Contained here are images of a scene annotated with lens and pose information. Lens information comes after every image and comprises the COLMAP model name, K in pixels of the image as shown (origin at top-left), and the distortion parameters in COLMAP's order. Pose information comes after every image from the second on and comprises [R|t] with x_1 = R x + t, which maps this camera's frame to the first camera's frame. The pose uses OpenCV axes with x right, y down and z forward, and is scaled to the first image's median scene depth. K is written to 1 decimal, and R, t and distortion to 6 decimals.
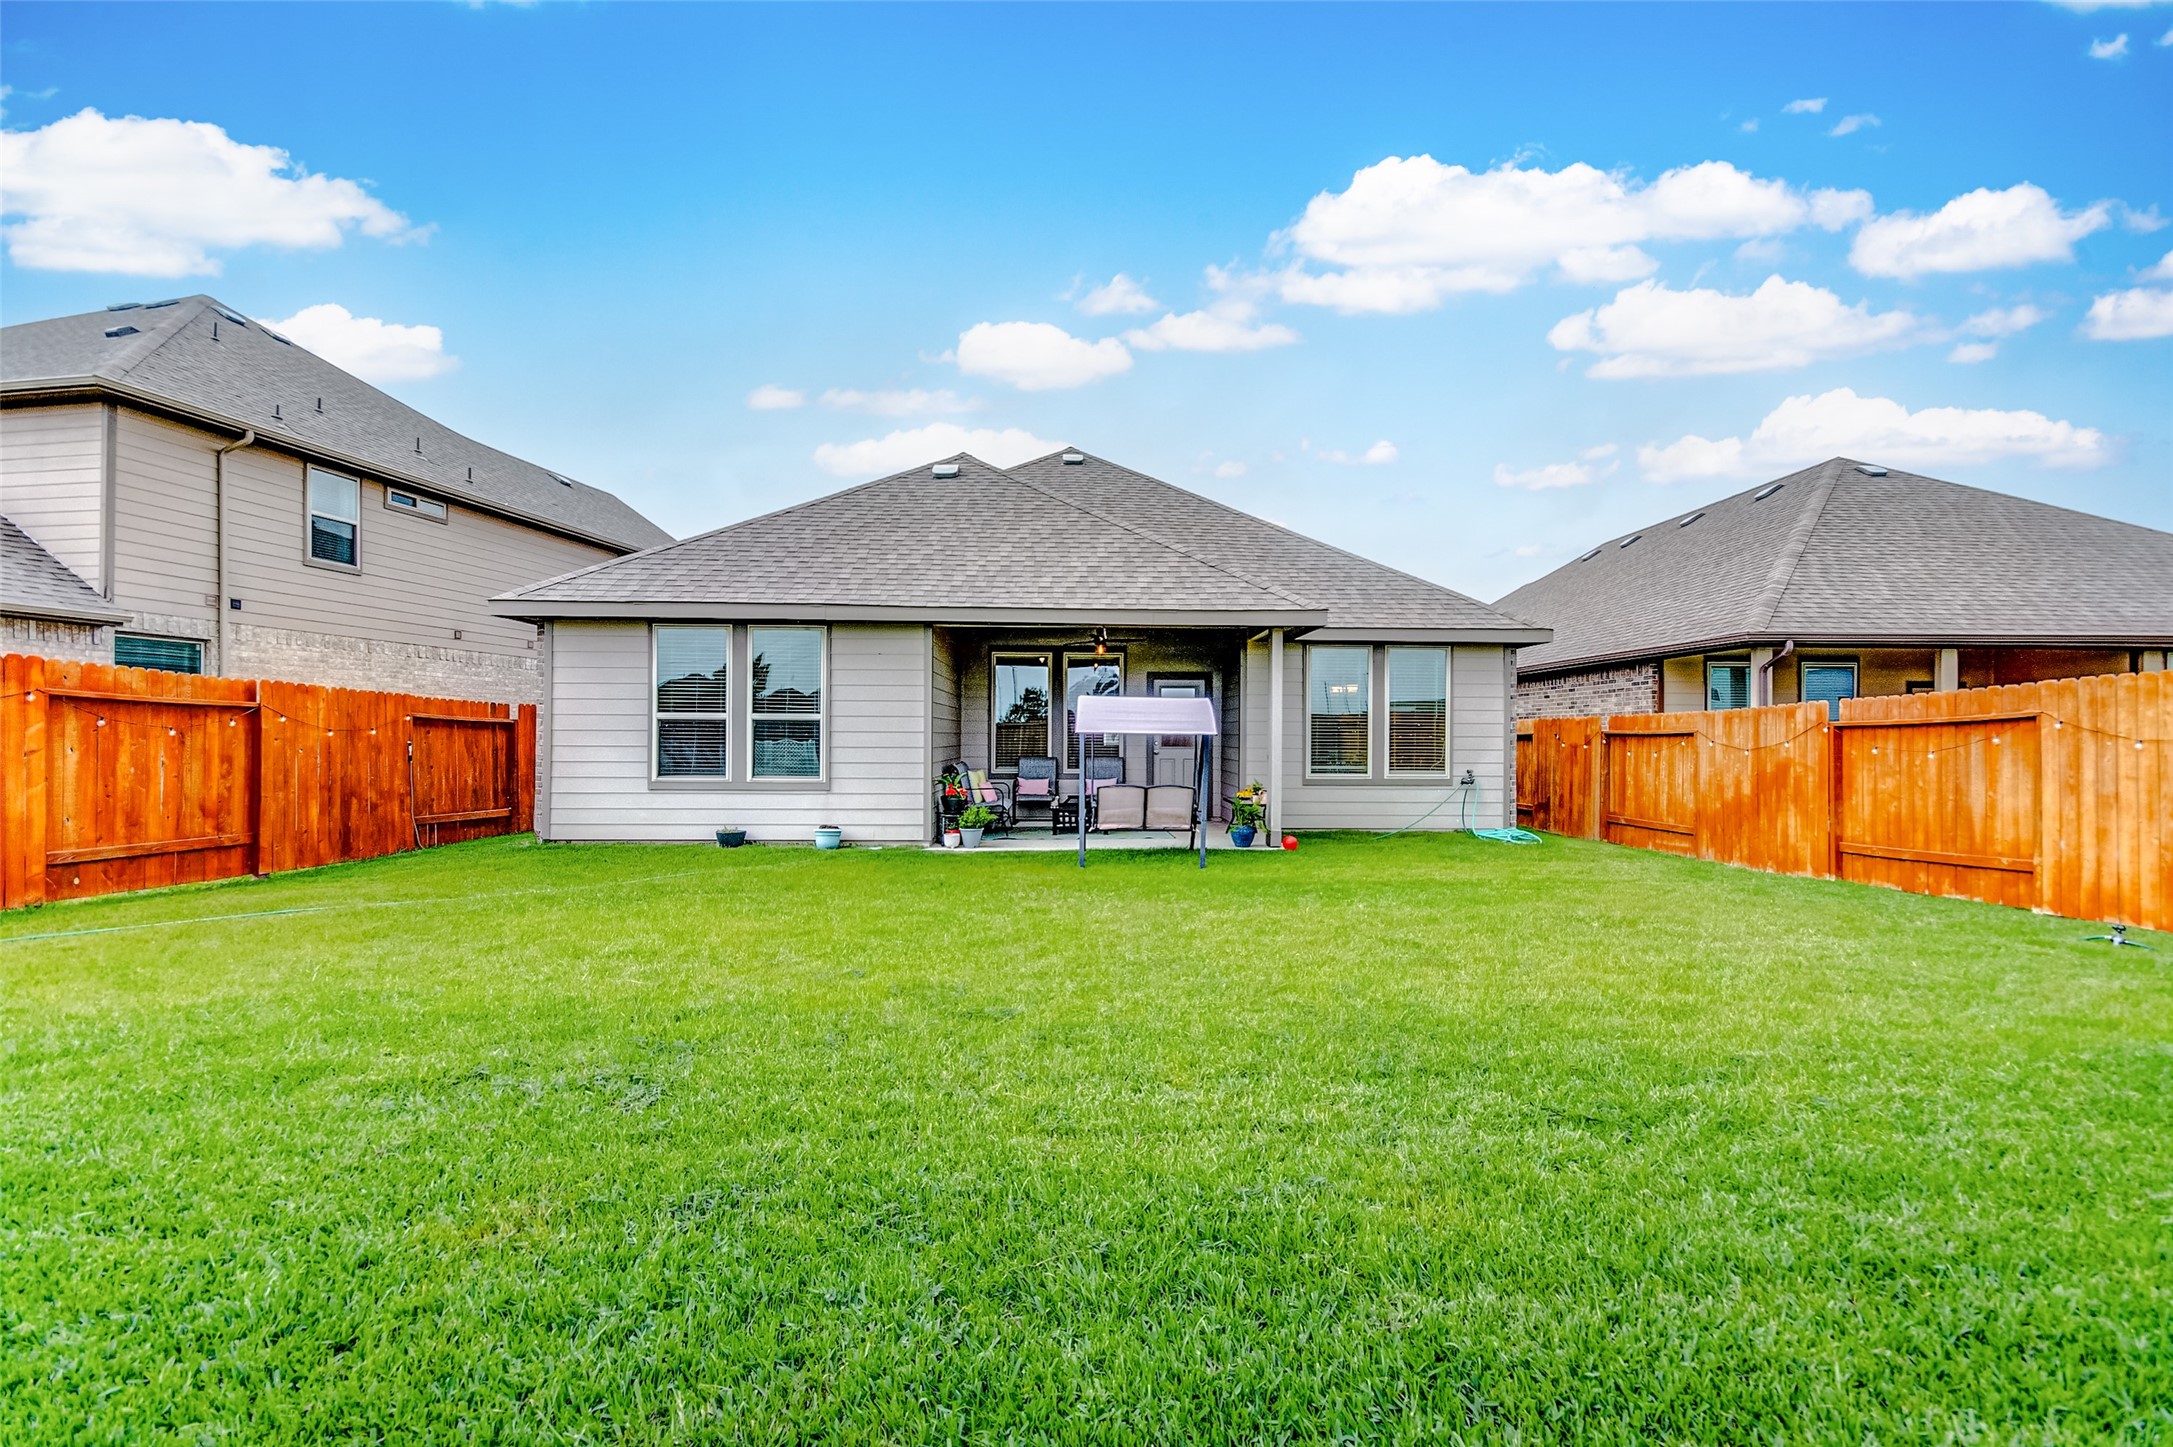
lens RADIAL K [[978.5, 0, 1089.2], [0, 978.5, 732.0], [0, 0, 1]] dist [0.024649, -0.017821]
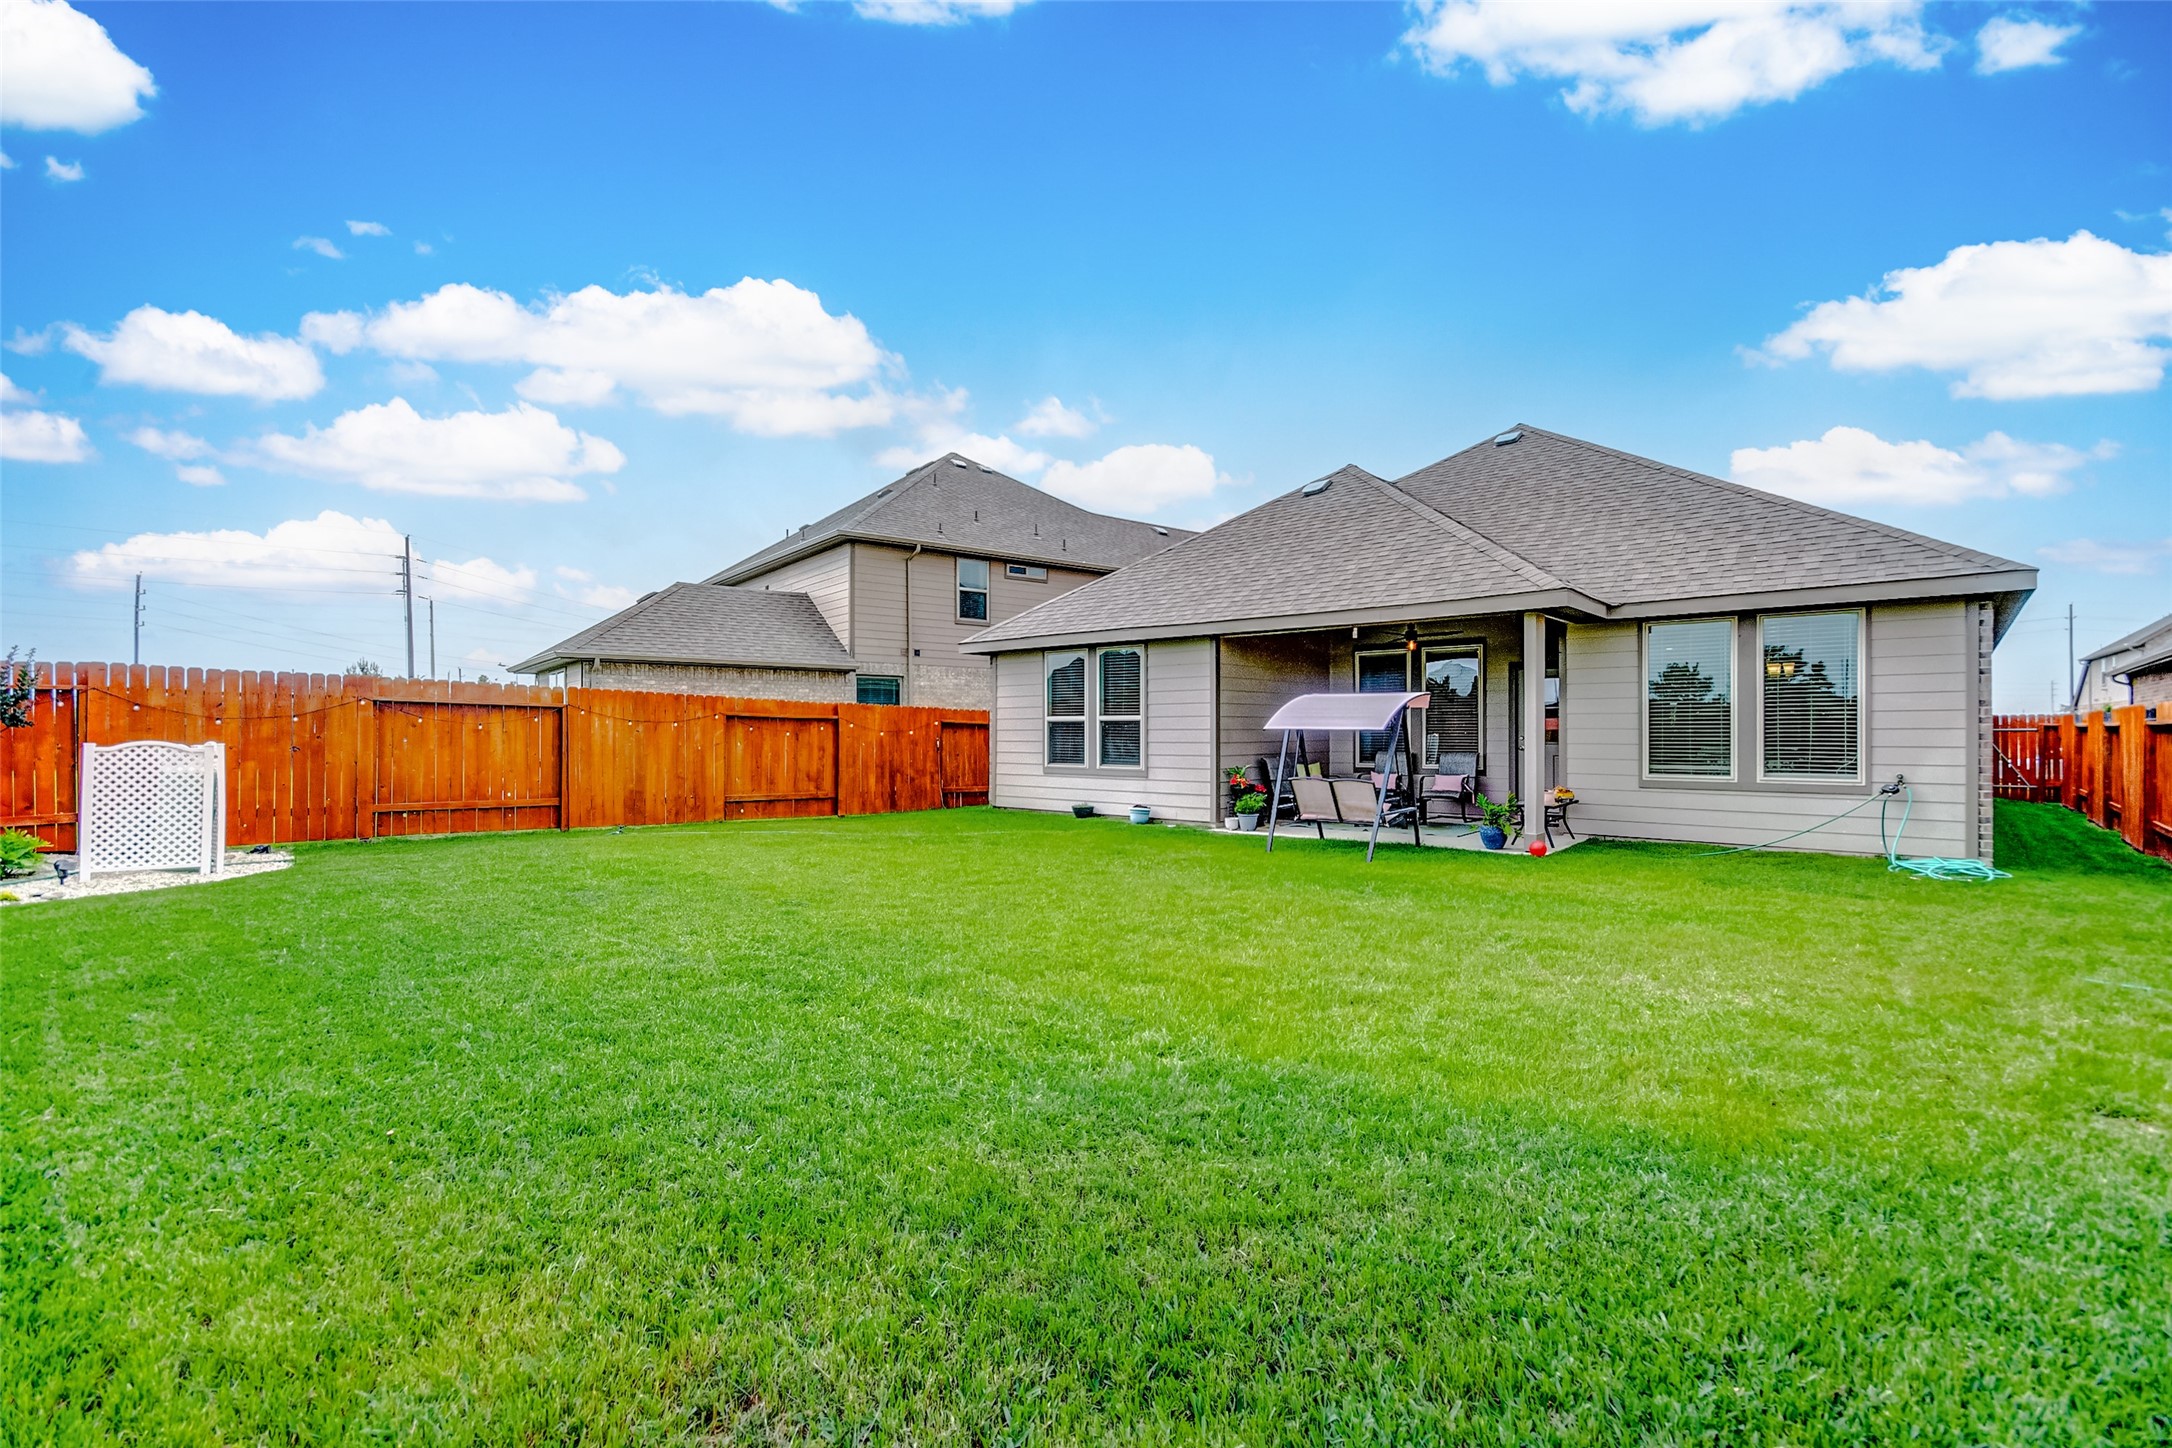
lens RADIAL K [[978.0, 0, 1088.6], [0, 978.0, 732.5], [0, 0, 1]] dist [0.024649, -0.017821]
pose [[0.713031, -0.006388, -0.701103, 0.550468], [0.010122, 0.999948, 0.001184, 0.001150], [0.701059, -0.007941, 0.713059, 0.070857]]
